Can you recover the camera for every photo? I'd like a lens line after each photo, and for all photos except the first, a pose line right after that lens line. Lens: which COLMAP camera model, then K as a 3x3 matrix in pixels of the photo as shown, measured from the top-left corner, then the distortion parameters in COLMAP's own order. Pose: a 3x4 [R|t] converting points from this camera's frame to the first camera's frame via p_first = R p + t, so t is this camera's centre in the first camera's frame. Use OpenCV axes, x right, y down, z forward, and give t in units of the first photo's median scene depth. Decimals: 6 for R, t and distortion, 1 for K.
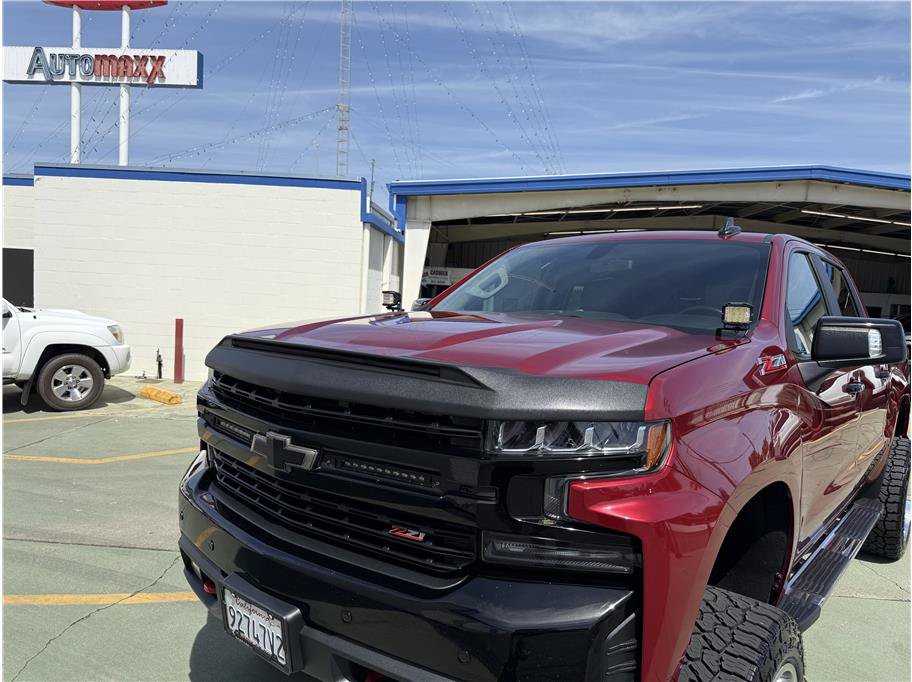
lens RADIAL K [[643.9, 0, 456.0], [0, 643.9, 341.0], [0, 0, 1]] dist [0.005271, -0.005972]
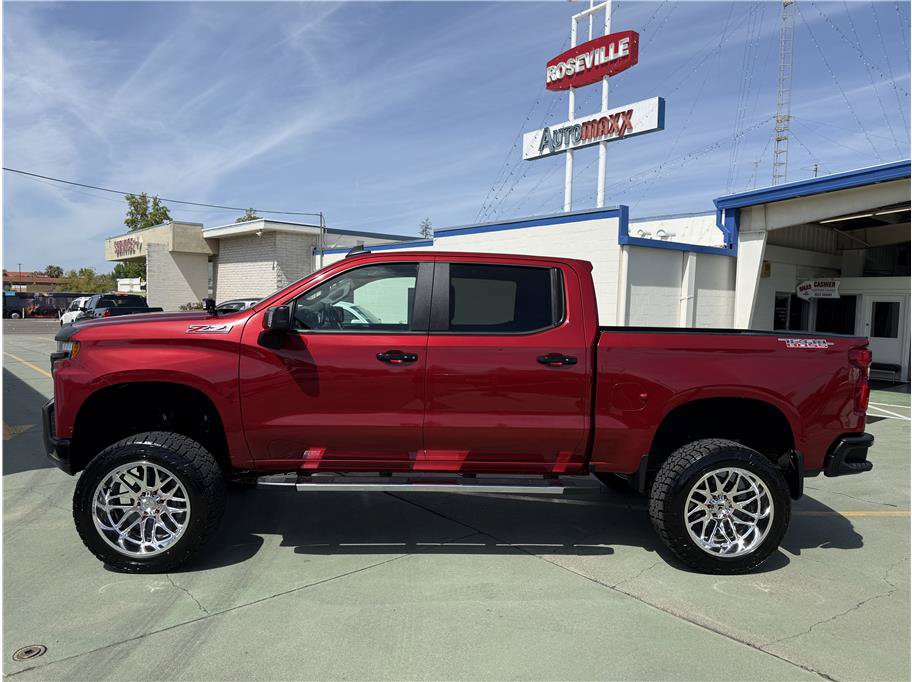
lens RADIAL K [[635.5, 0, 457.2], [0, 635.5, 343.4], [0, 0, 1]] dist [0.035175, -0.050215]
pose [[0.689788, 0.005580, -0.723990, 0.154218], [-0.031605, 0.999249, -0.022410, 0.006539], [0.723321, 0.038340, 0.689447, 0.014467]]
